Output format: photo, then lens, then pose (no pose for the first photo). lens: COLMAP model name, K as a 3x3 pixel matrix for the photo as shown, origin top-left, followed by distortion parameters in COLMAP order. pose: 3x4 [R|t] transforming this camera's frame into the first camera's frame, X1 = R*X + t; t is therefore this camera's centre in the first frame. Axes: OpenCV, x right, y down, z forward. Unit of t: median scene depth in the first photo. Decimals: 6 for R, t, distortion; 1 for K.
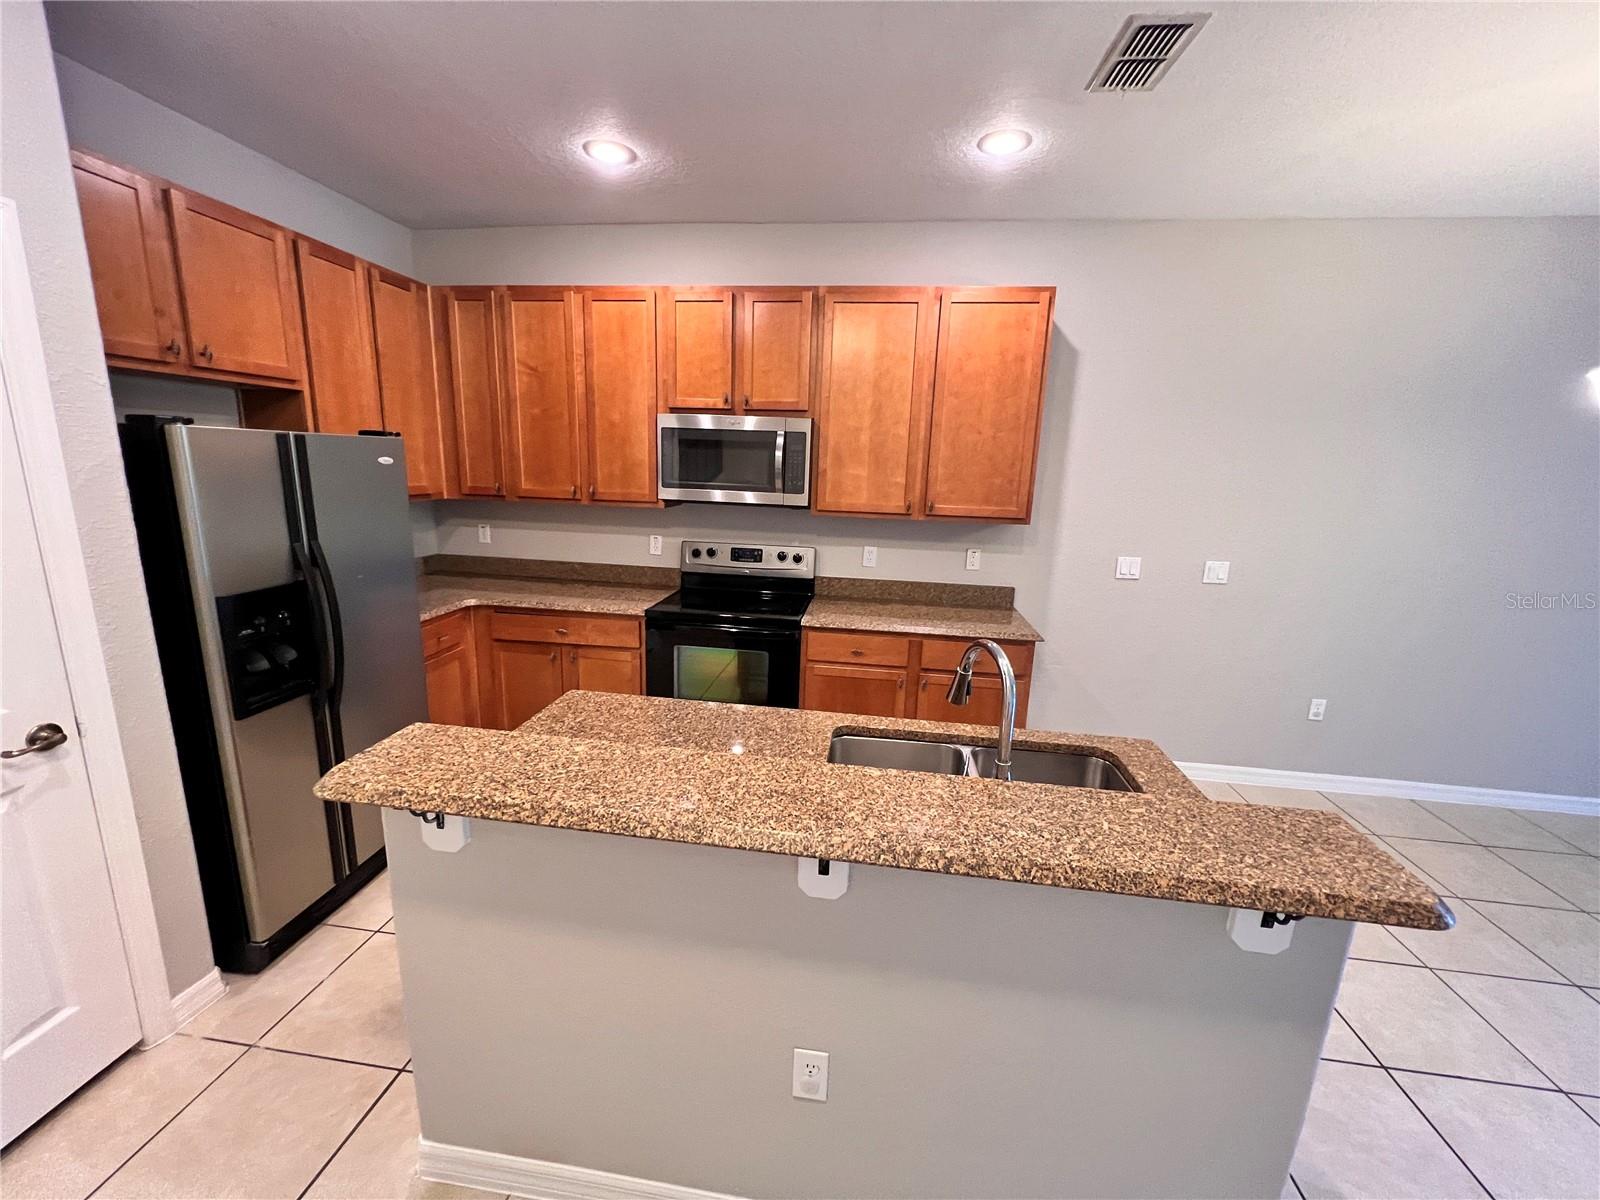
lens RADIAL K [[637.7, 0, 796.1], [0, 637.7, 598.1], [0, 0, 1]] dist [-0.001405, -0.000156]
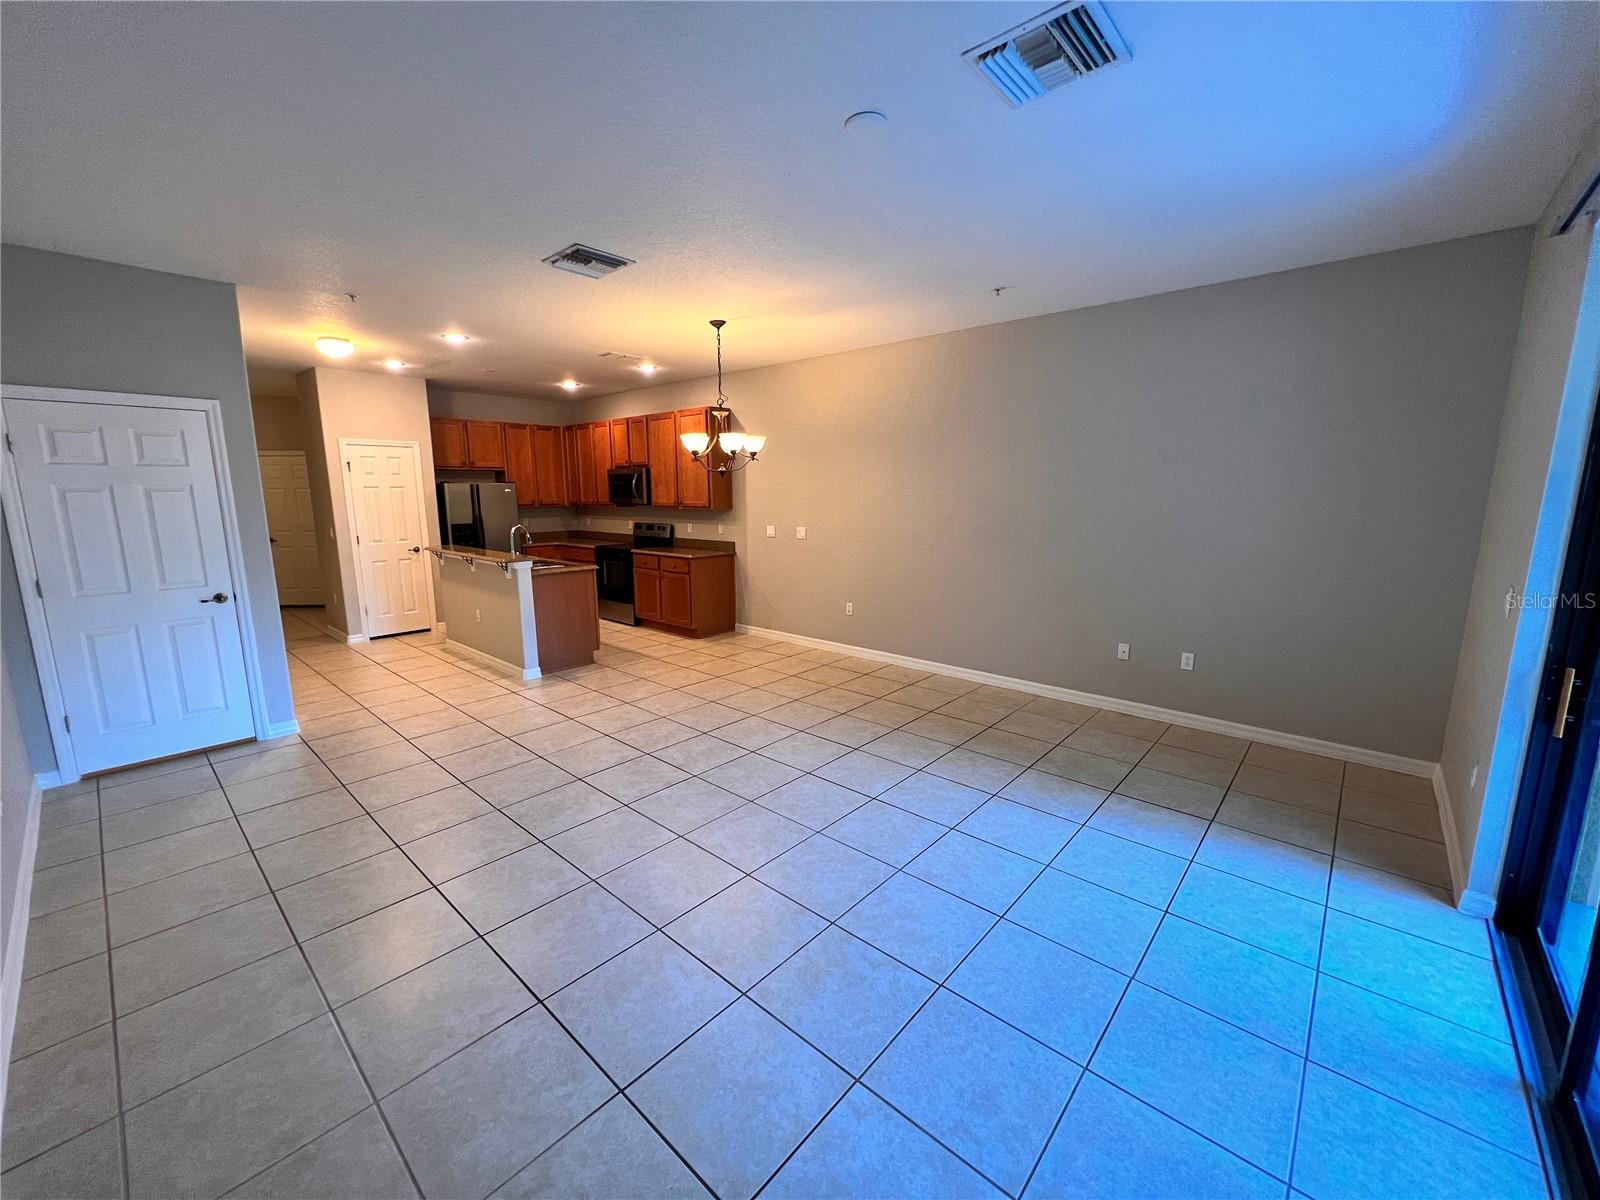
lens RADIAL K [[637.7, 0, 793.9], [0, 637.7, 597.3], [0, 0, 1]] dist [-0.001405, -0.000156]
pose [[0.822621, 0.055697, -0.565855, 1.921274], [-0.084275, 0.996142, -0.024466, 0.224102], [0.562309, 0.067814, 0.824142, -0.657817]]
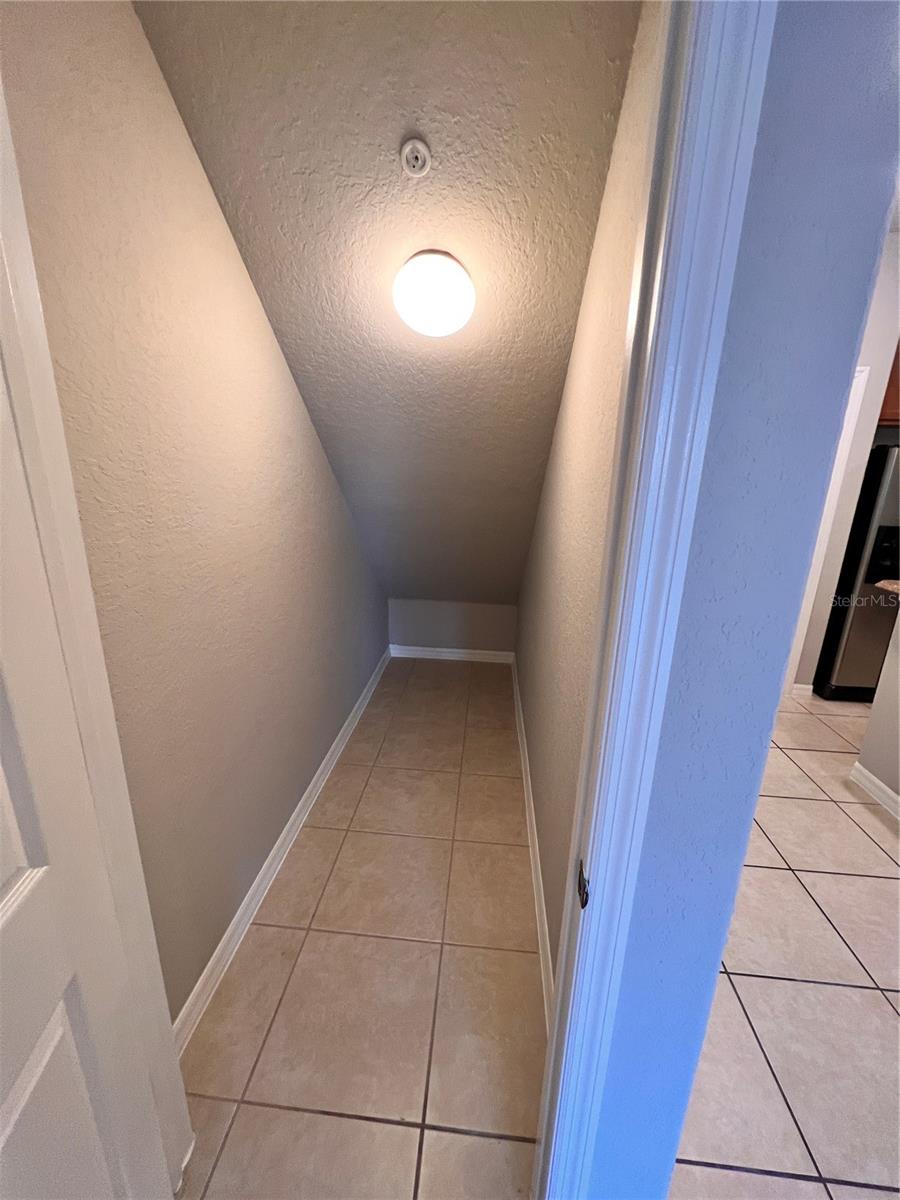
lens RADIAL K [[478.3, 0, 448.7], [0, 478.3, 598.0], [0, 0, 1]] dist [-0.001405, -0.000156]
pose [[0.048590, 0.243060, -0.968794, 0.422085], [-0.229054, 0.946802, 0.226054, 0.123048], [0.972200, 0.210922, 0.101679, -0.354856]]
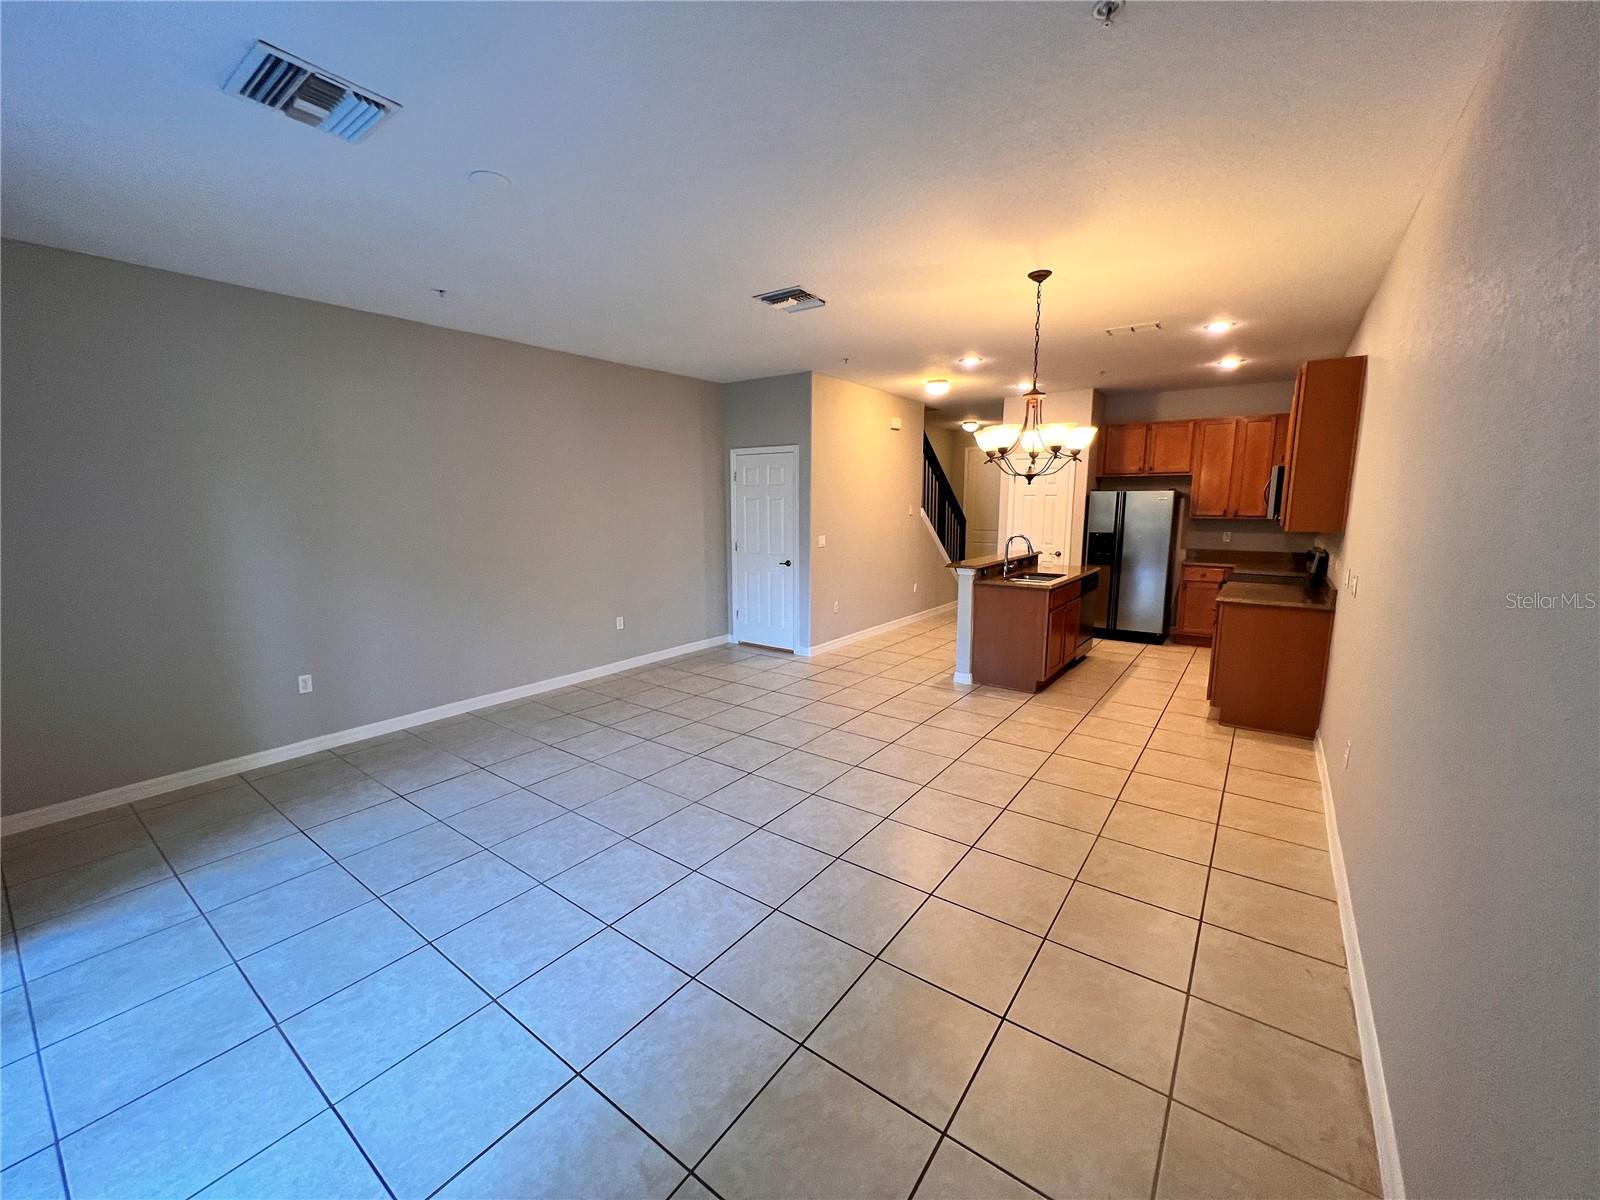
lens RADIAL K [[637.7, 0, 792.7], [0, 637.7, 596.3], [0, 0, 1]] dist [-0.001405, -0.000156]
pose [[-0.481996, 0.097689, -0.870711, 2.121693], [-0.195349, 0.956768, 0.215483, -0.069285], [0.854119, 0.273954, -0.442075, 0.754082]]
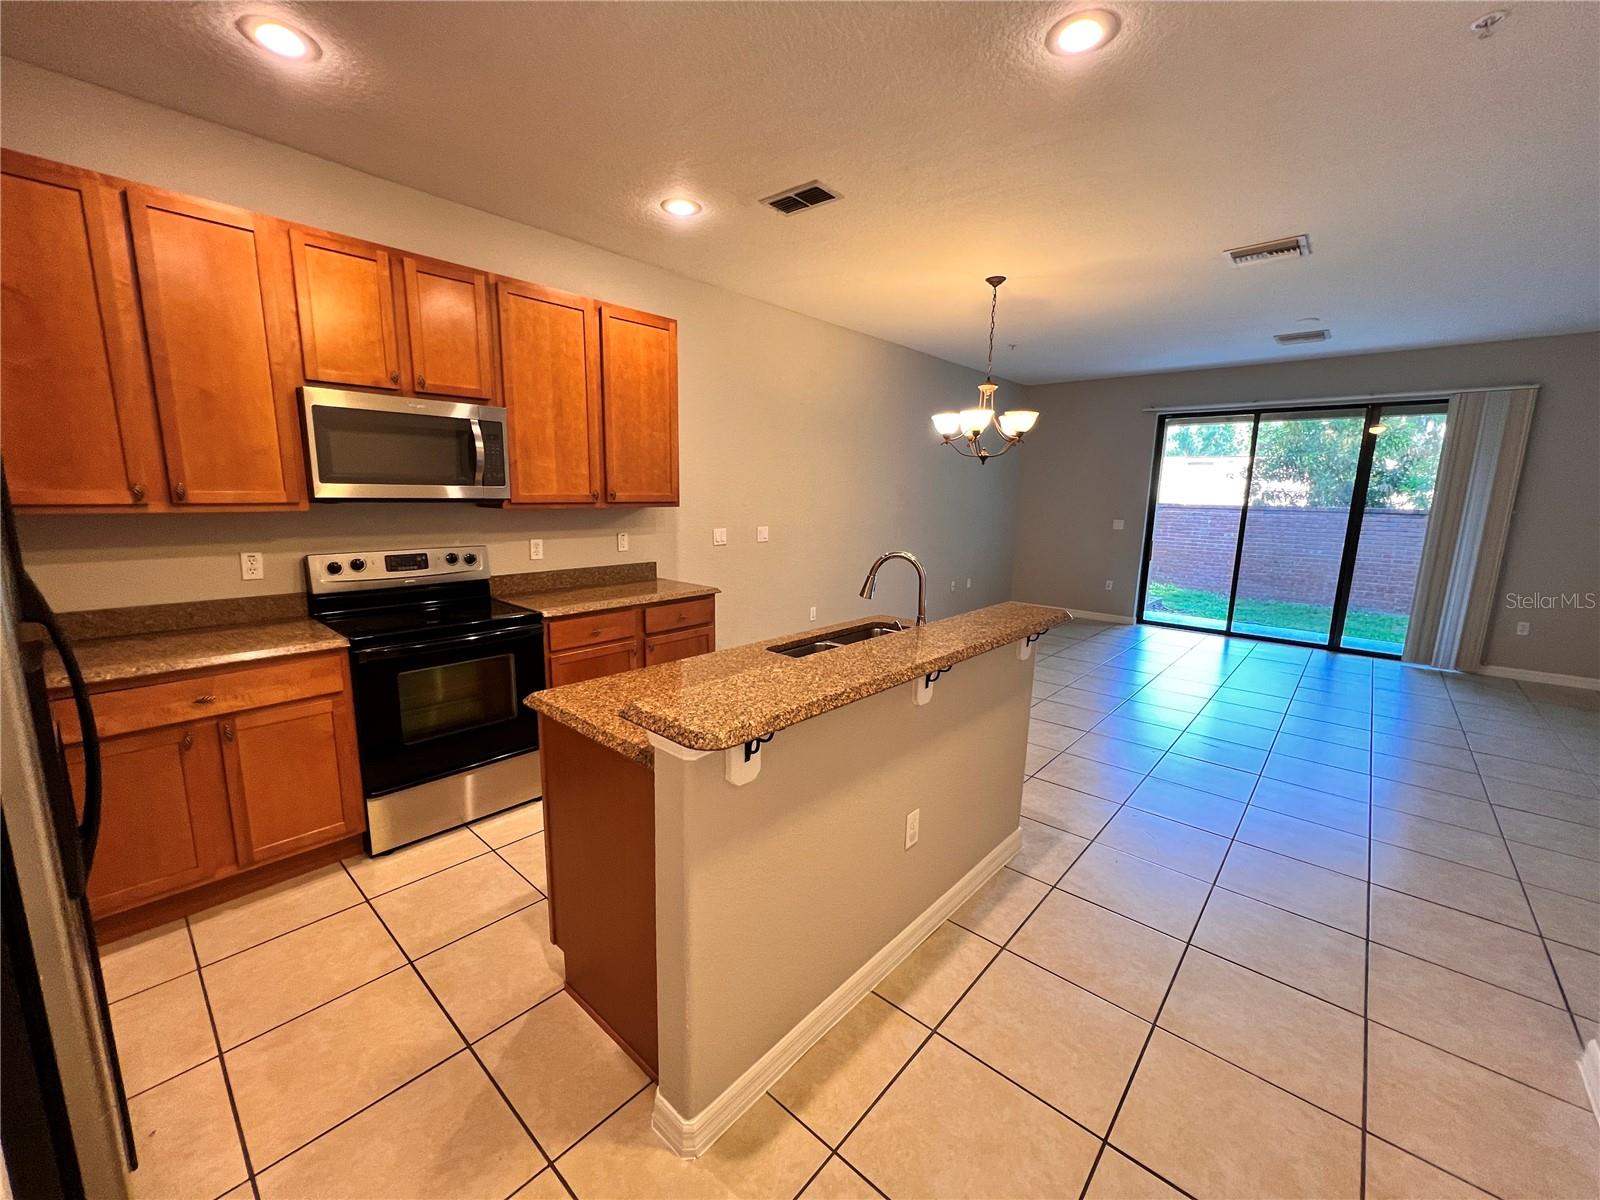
lens RADIAL K [[637.7, 0, 791.3], [0, 637.7, 597.9], [0, 0, 1]] dist [-0.001405, -0.000156]
pose [[0.569388, -0.163118, 0.805723, -0.562831], [0.174067, 0.981815, 0.075759, 0.004712], [-0.803429, 0.097114, 0.587427, 0.106526]]
